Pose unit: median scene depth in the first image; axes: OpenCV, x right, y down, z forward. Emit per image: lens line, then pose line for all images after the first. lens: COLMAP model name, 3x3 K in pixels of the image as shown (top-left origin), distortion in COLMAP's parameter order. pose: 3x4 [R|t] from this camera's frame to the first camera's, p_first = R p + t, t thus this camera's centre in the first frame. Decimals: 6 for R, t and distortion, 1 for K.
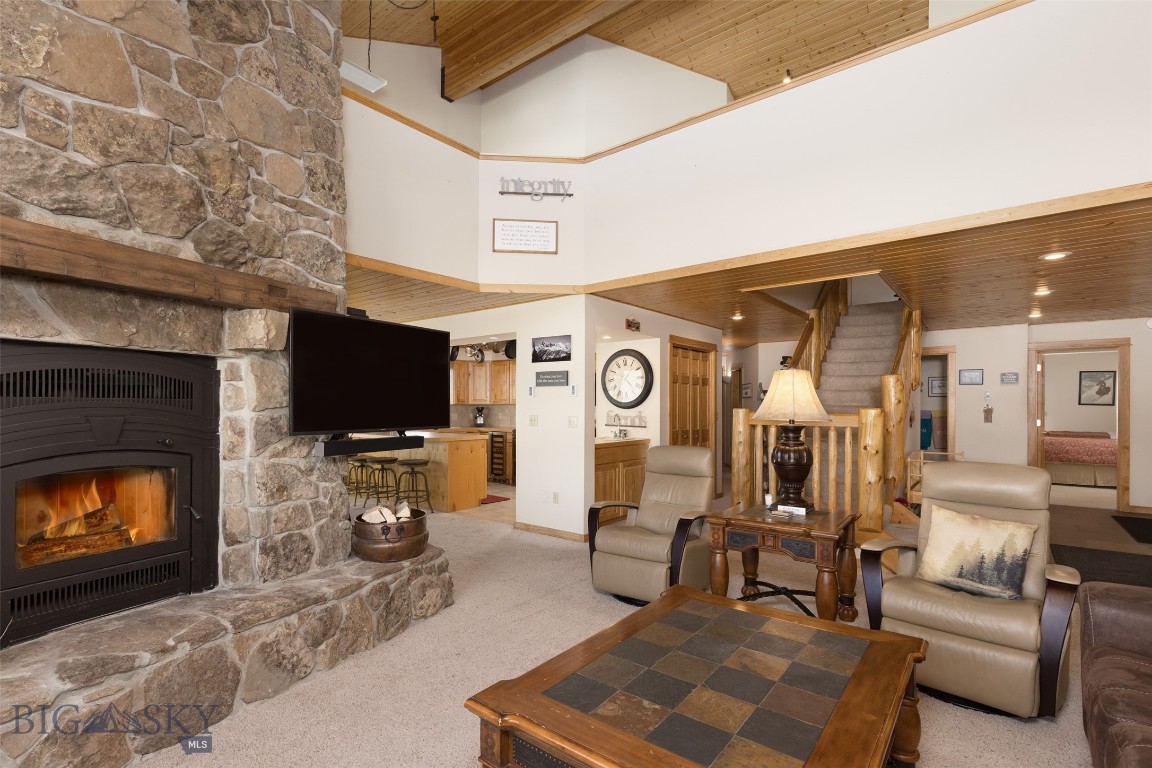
lens RADIAL K [[535.5, 0, 565.4], [0, 535.5, 389.6], [0, 0, 1]] dist [0.004113, -0.002220]
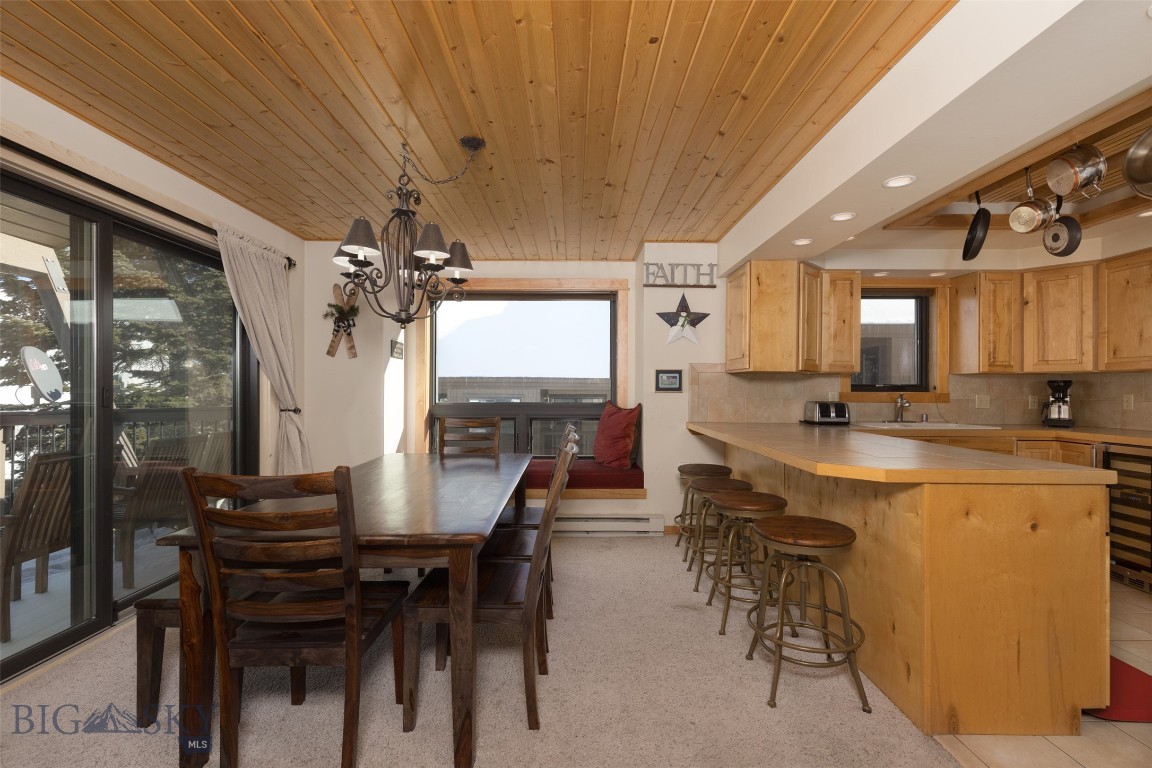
lens RADIAL K [[535.5, 0, 559.9], [0, 535.5, 381.1], [0, 0, 1]] dist [0.004113, -0.002220]
pose [[0.601949, -0.010948, -0.798459, -0.091827], [0.020981, 0.999778, 0.002109, 0.037507], [0.798259, -0.018022, 0.602045, 0.671244]]
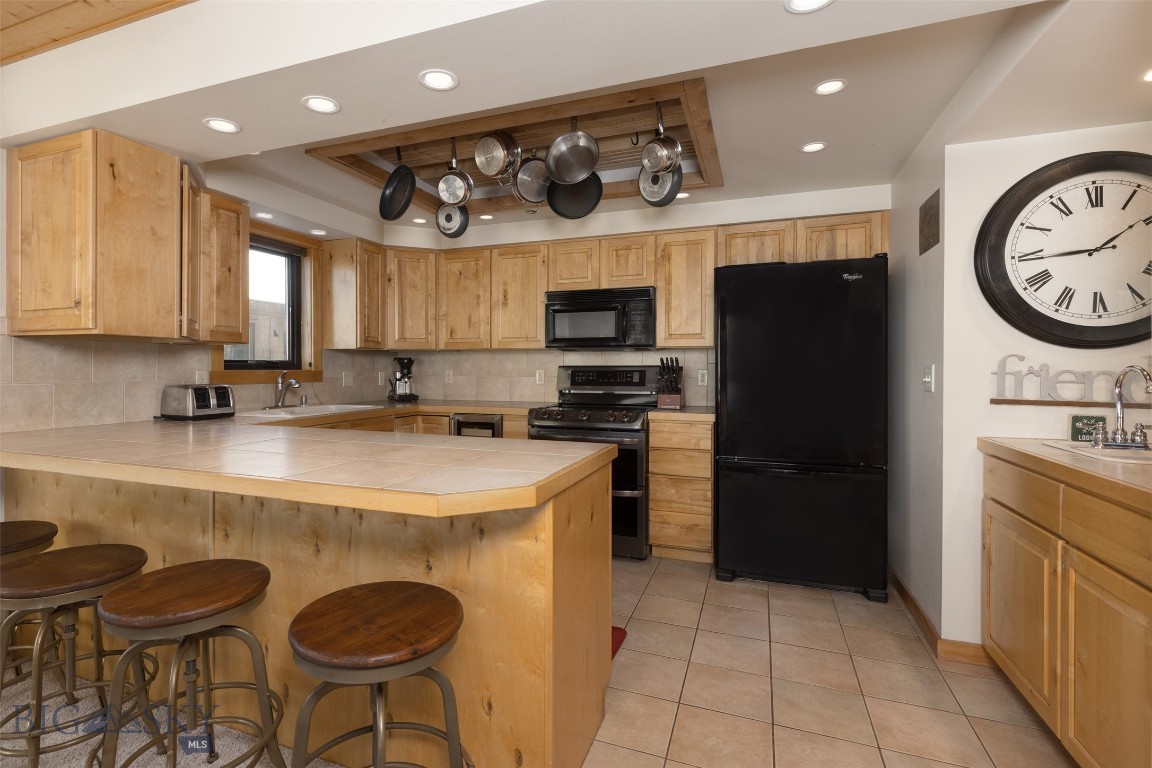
lens RADIAL K [[555.8, 0, 554.8], [0, 555.8, 379.8], [0, 0, 1]] dist [-0.026684, -0.000620]
pose [[0.953655, -0.008108, 0.300794, -0.274249], [-0.007933, 0.998612, 0.052069, 0.040411], [-0.300799, -0.052042, 0.952267, 0.801781]]
